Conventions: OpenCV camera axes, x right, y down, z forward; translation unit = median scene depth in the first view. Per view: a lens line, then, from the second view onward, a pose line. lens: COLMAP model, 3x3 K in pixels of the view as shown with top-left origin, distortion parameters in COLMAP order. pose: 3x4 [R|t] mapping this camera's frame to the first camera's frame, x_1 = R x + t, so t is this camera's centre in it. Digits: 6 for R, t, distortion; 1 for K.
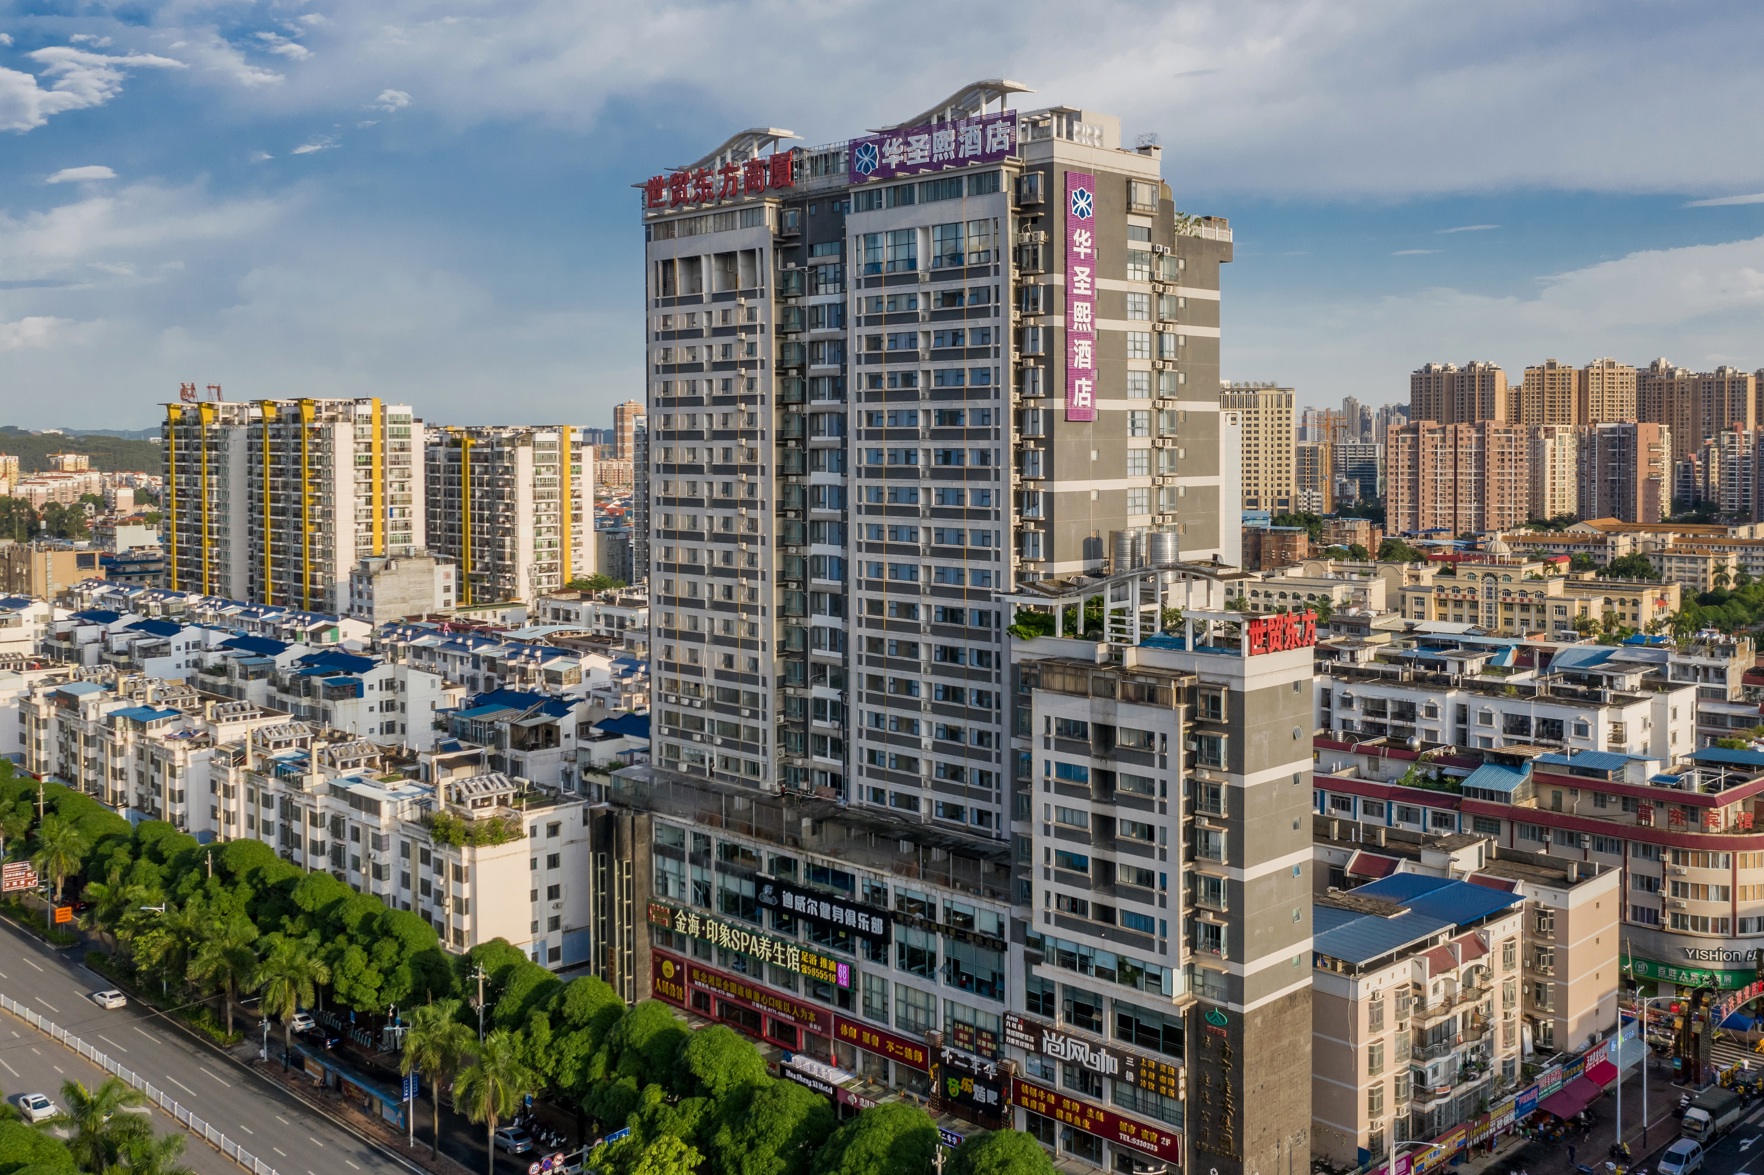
lens RADIAL K [[1940.4, 0, 880.1], [0, 1940.4, 603.7], [0, 0, 1]] dist [-0.007962, 0.000000]
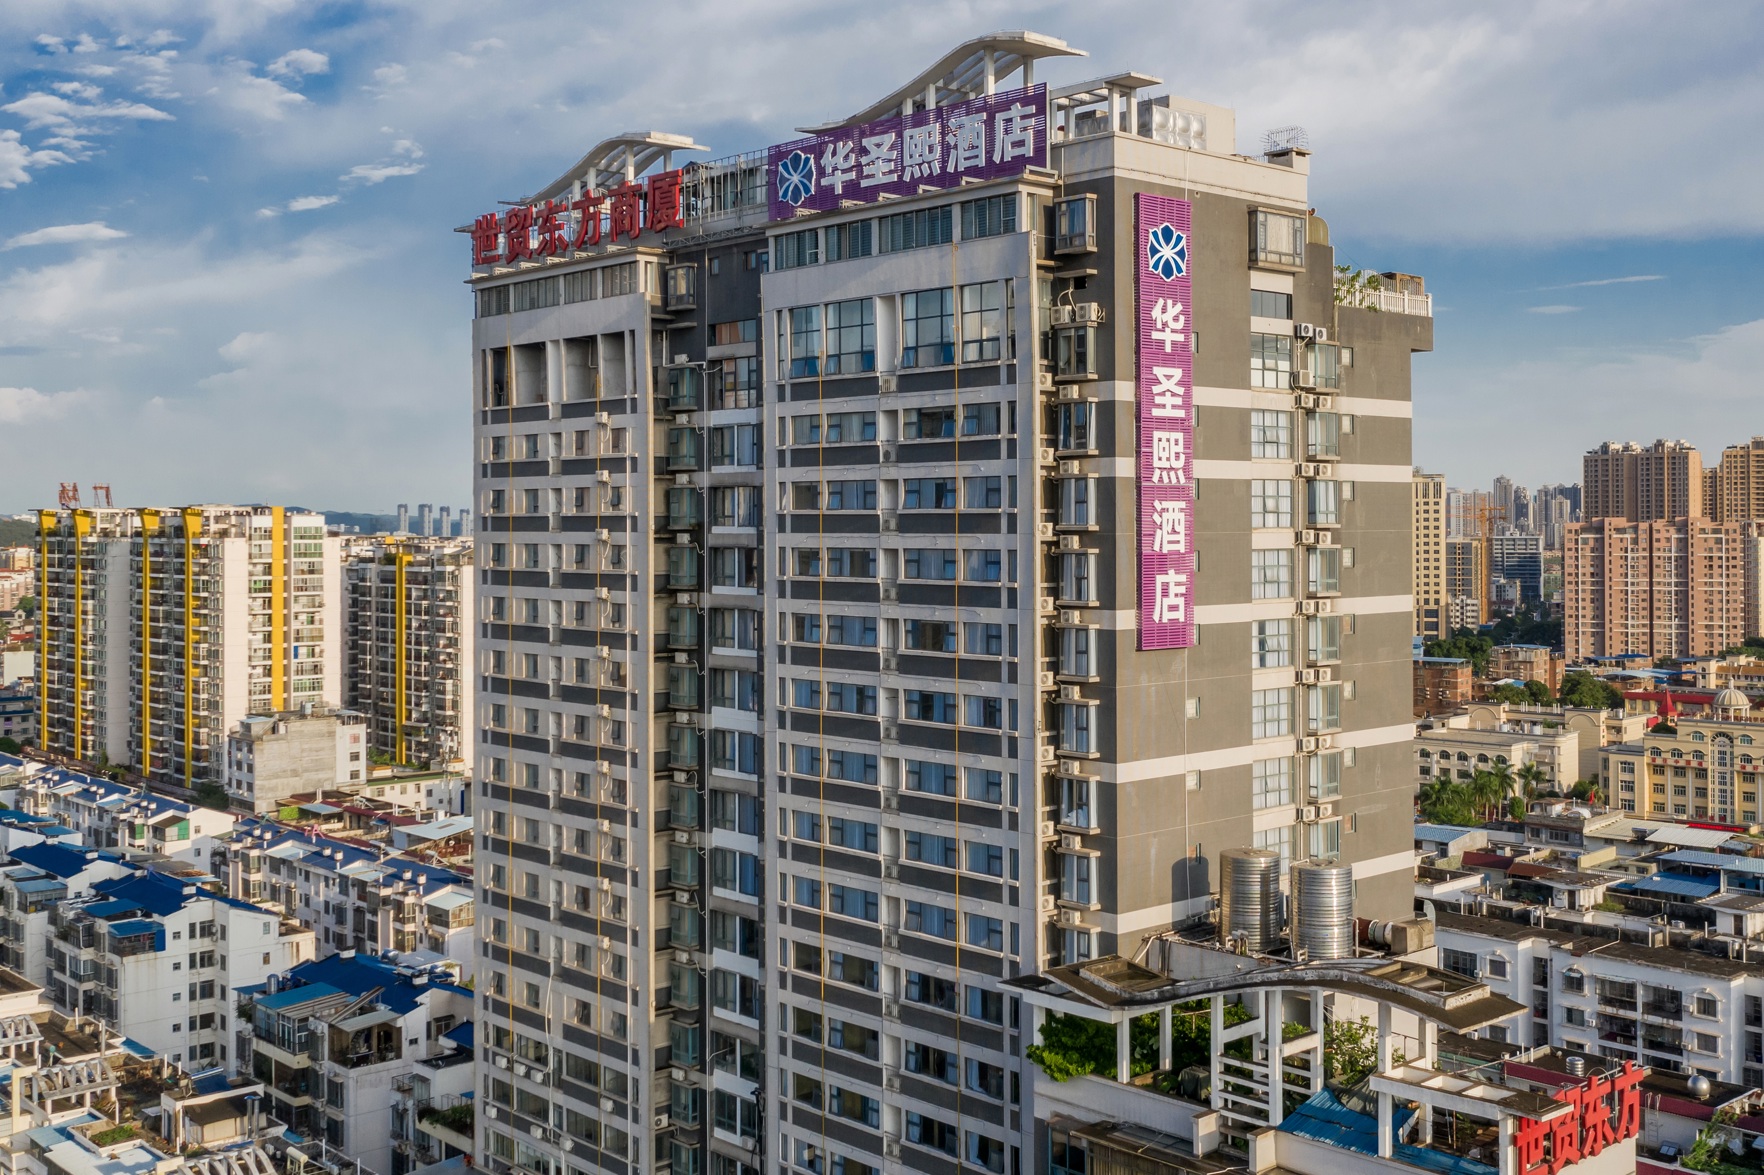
lens RADIAL K [[1940.4, 0, 895.0], [0, 1940.4, 582.3], [0, 0, 1]] dist [-0.007962, 0.000000]
pose [[0.998888, -0.000256, -0.047151, 0.041045], [-0.001484, 0.999319, -0.036862, -0.071658], [0.047128, 0.036891, 0.998207, 0.350064]]
